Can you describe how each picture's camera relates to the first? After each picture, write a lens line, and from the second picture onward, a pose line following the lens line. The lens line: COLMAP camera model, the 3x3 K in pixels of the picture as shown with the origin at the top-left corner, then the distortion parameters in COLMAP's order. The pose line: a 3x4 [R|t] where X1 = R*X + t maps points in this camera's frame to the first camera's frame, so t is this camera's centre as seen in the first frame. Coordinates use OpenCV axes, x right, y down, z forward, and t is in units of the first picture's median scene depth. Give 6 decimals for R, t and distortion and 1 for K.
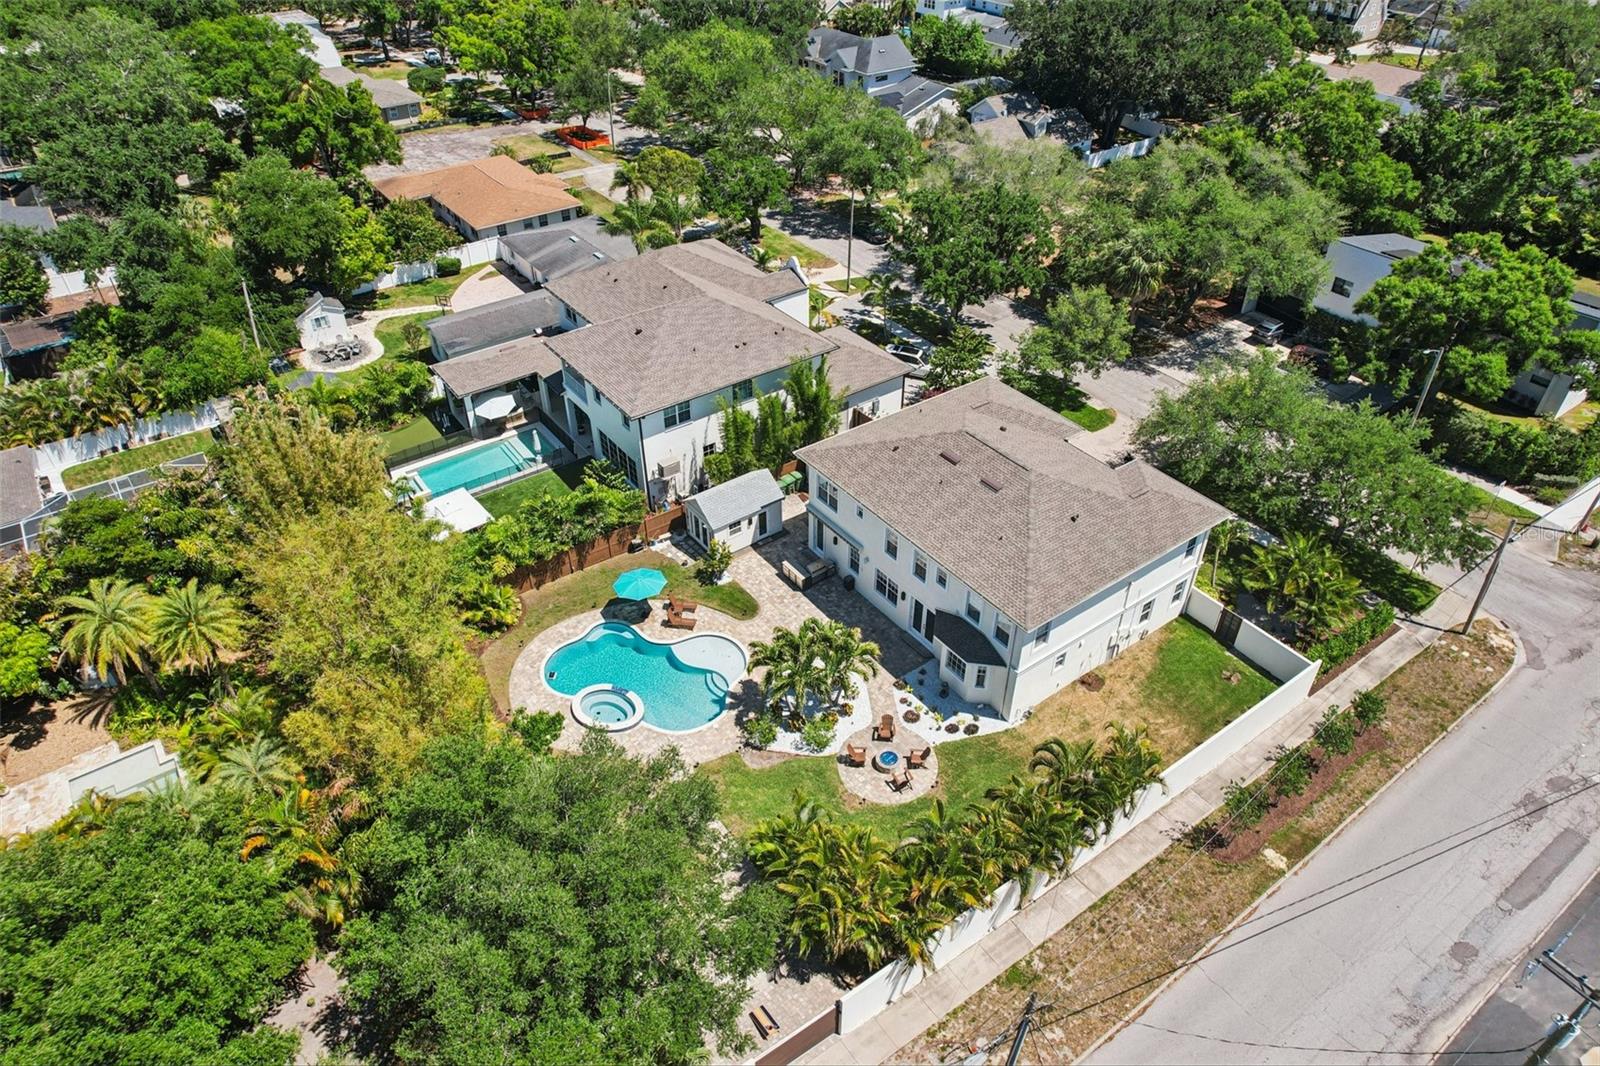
lens RADIAL K [[1021.6, 0, 800.0], [0, 1021.6, 533.0], [0, 0, 1]] dist [-0.070553, 0.060455]
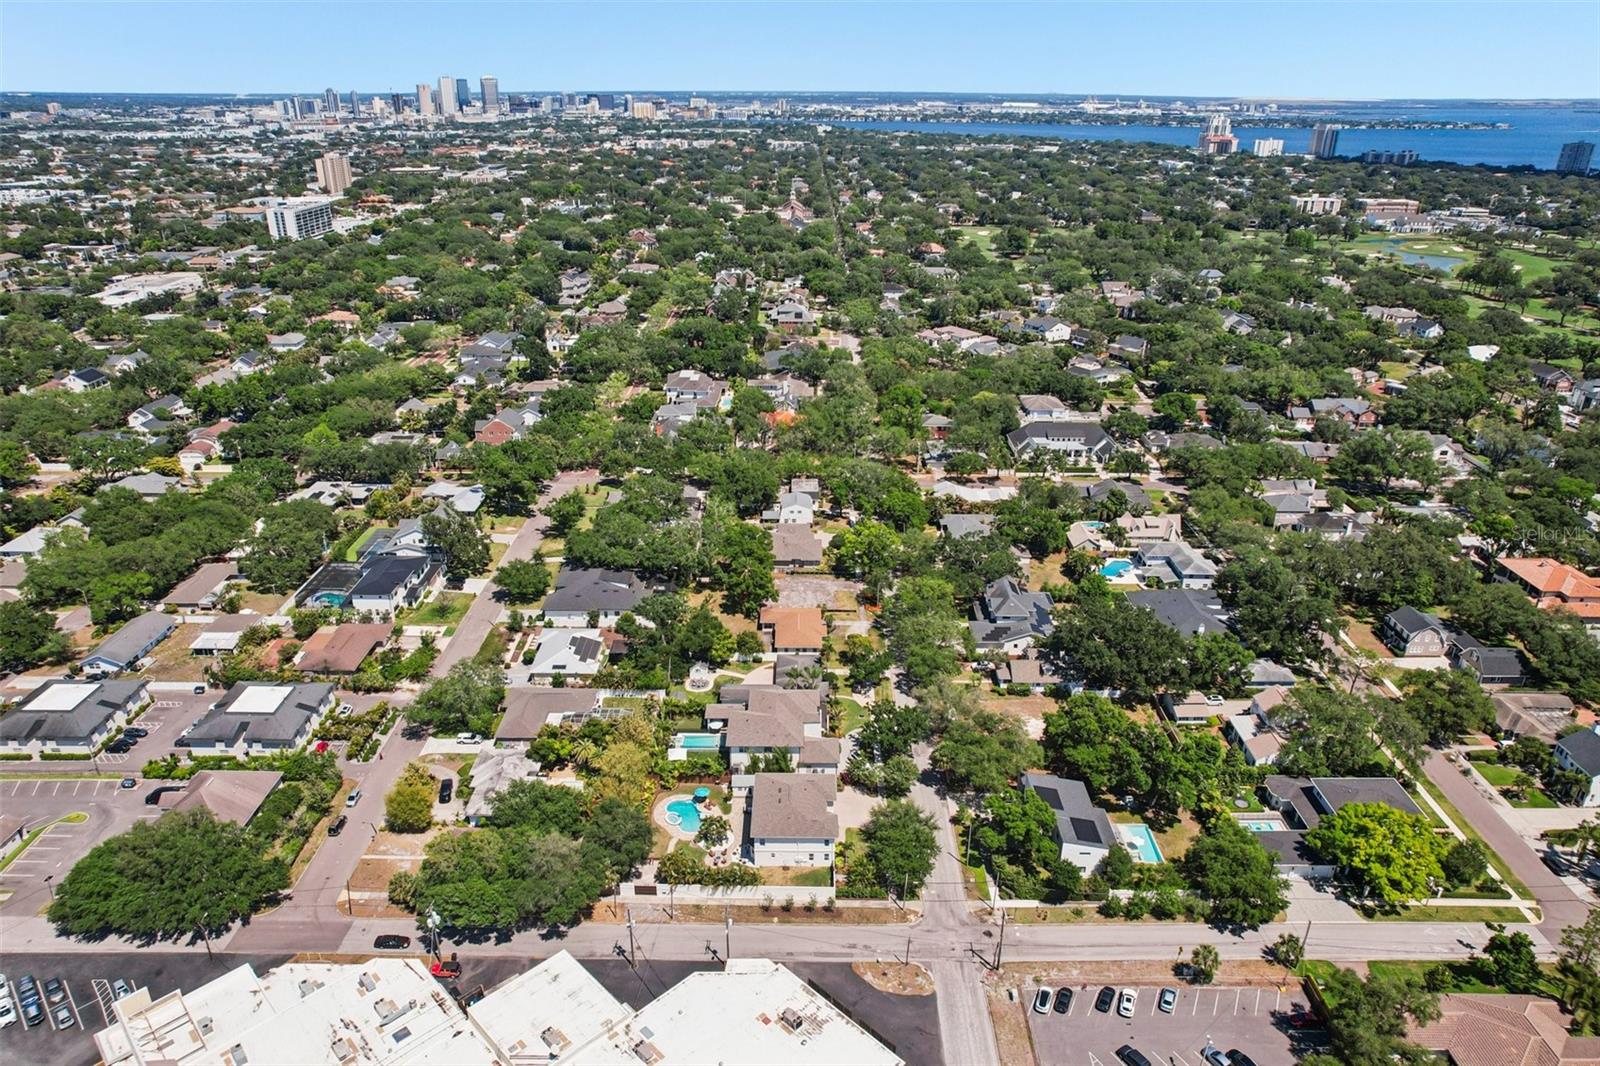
lens RADIAL K [[1038.6, 0, 800.0], [0, 1038.6, 533.0], [0, 0, 1]] dist [-0.091032, 0.087736]
pose [[0.807942, 0.243094, -0.536783, 1.799895], [-0.364821, 0.921717, -0.131692, -0.426480], [0.462748, 0.302229, 0.833380, -2.069147]]
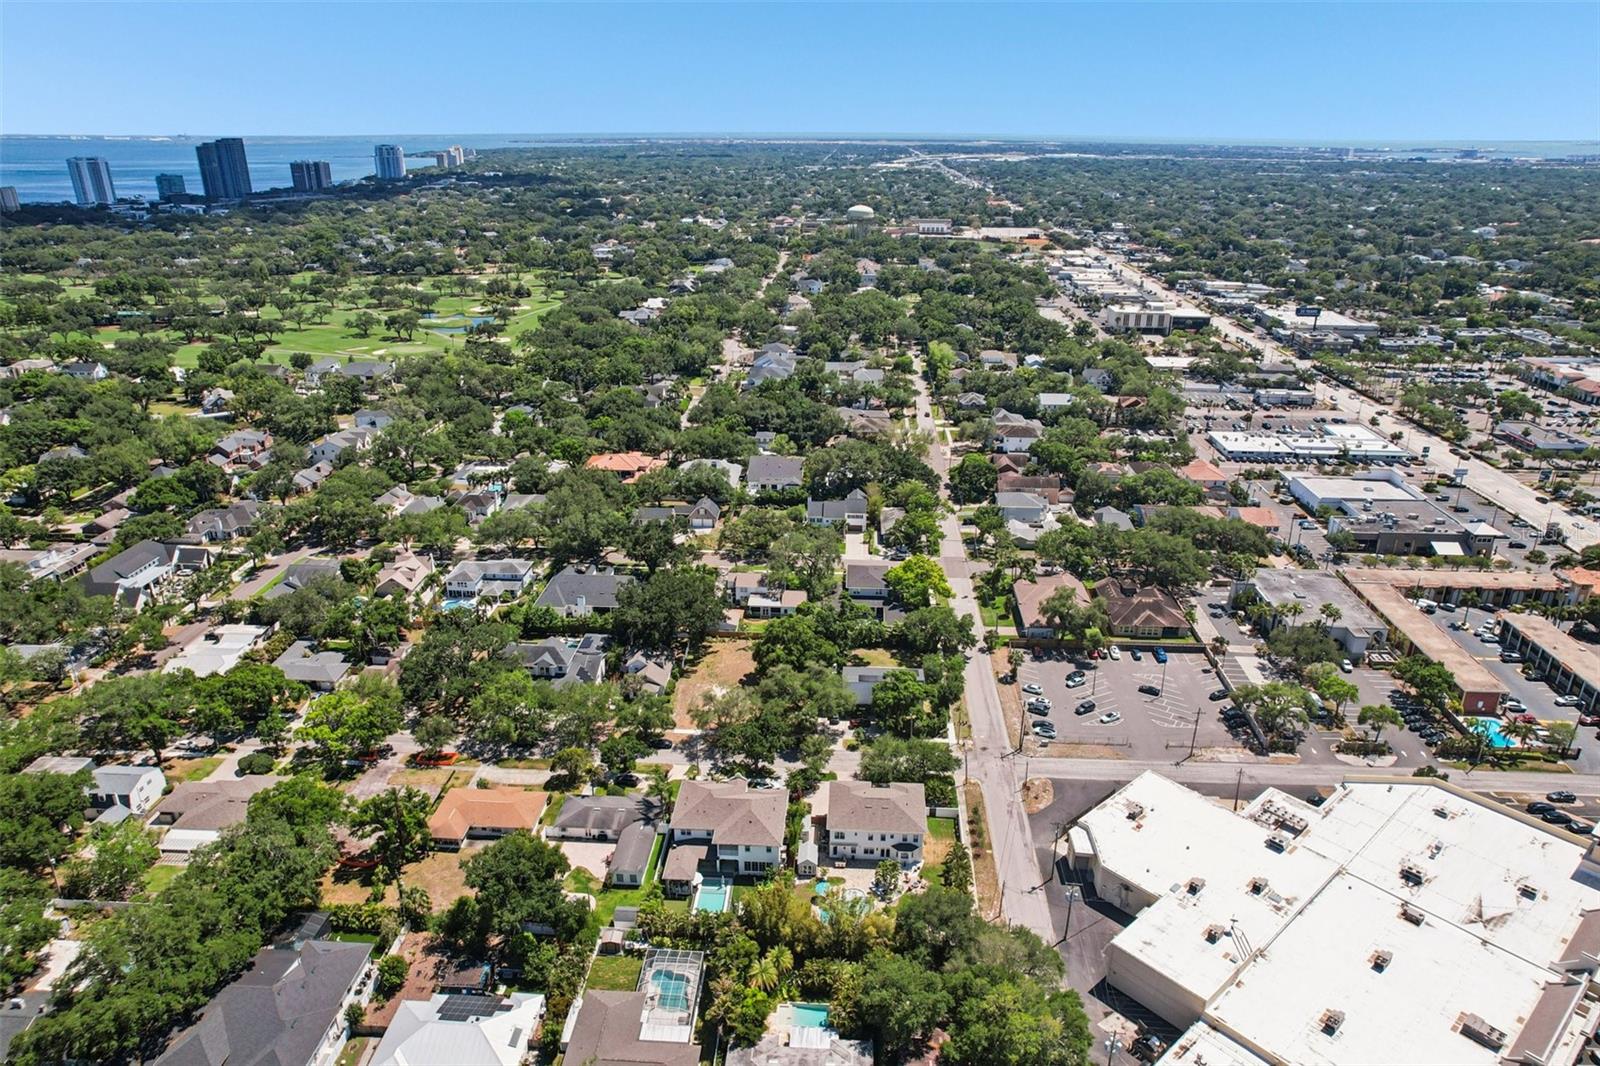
lens RADIAL K [[1038.6, 0, 800.0], [0, 1038.6, 533.0], [0, 0, 1]] dist [-0.091032, 0.087736]
pose [[0.631293, -0.279454, 0.723446, -2.217560], [0.467240, 0.881574, -0.067187, -0.746686], [-0.618995, 0.380437, 0.687104, -1.582057]]
